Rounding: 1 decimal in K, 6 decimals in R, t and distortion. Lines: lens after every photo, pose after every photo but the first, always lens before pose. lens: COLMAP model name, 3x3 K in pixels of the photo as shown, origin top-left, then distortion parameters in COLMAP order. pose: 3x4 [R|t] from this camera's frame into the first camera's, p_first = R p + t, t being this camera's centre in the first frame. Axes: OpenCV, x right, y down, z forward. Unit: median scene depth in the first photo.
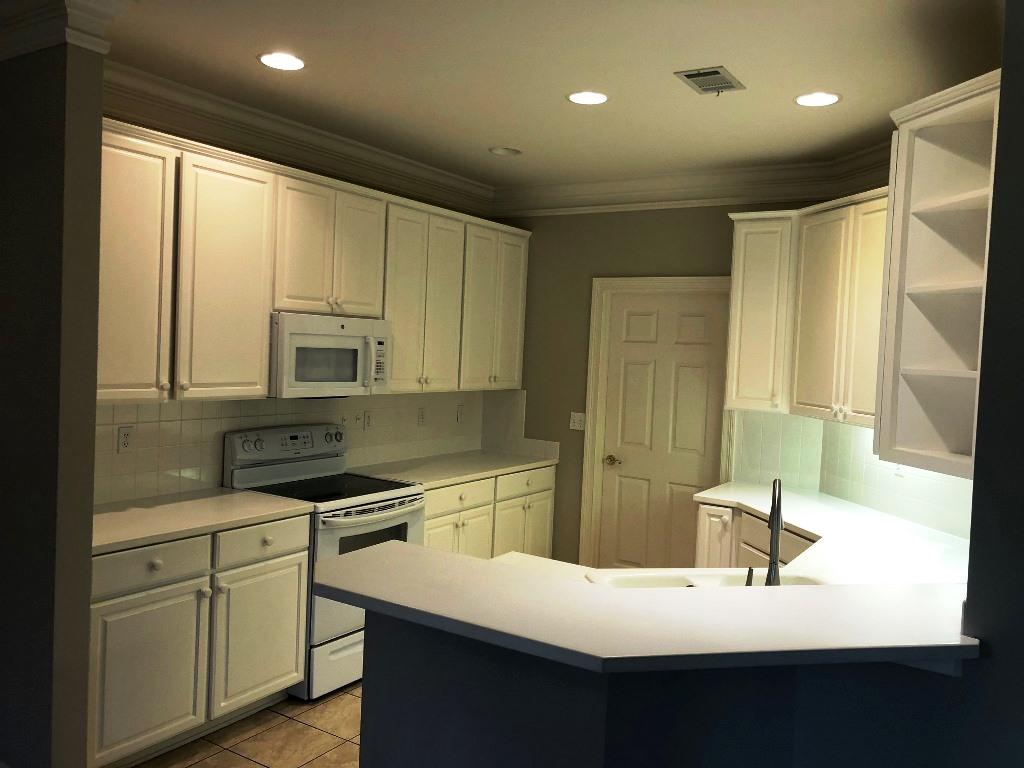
lens RADIAL K [[838.5, 0, 508.0], [0, 838.5, 380.9], [0, 0, 1]] dist [0.017051, 0.008105]
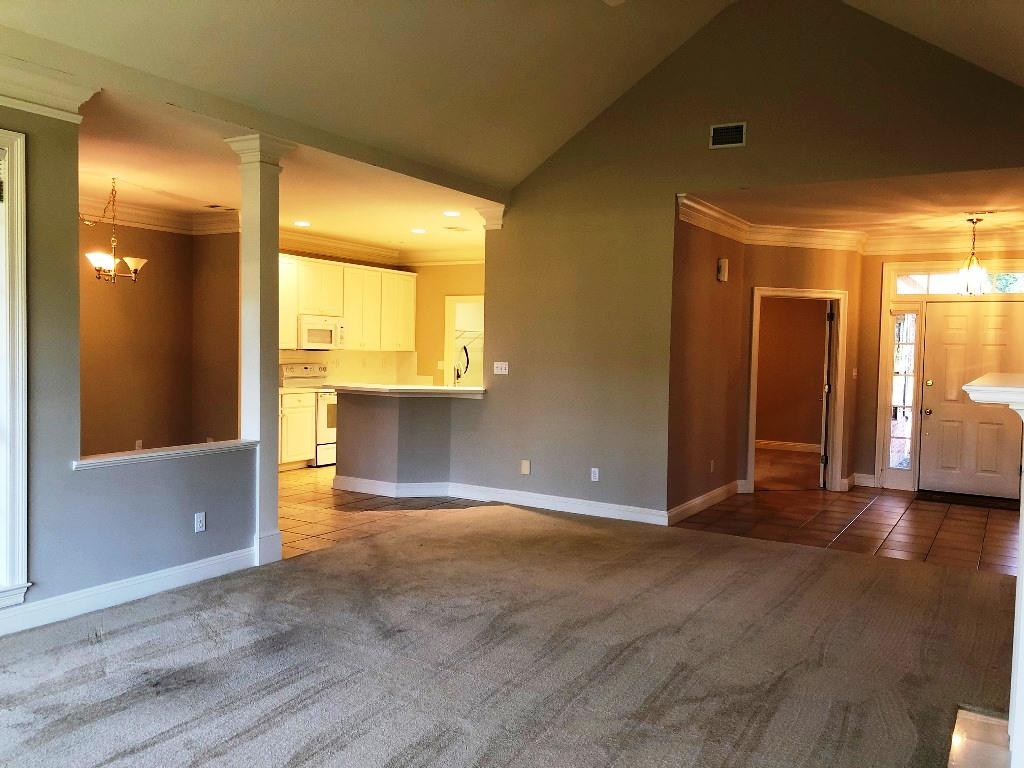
lens RADIAL K [[838.5, 0, 515.5], [0, 838.5, 385.1], [0, 0, 1]] dist [0.017051, 0.008105]
pose [[0.999028, -0.024254, 0.036817, 0.246037], [0.024113, 0.999700, 0.004260, 0.119513], [-0.036909, -0.003368, 0.999313, -1.384778]]
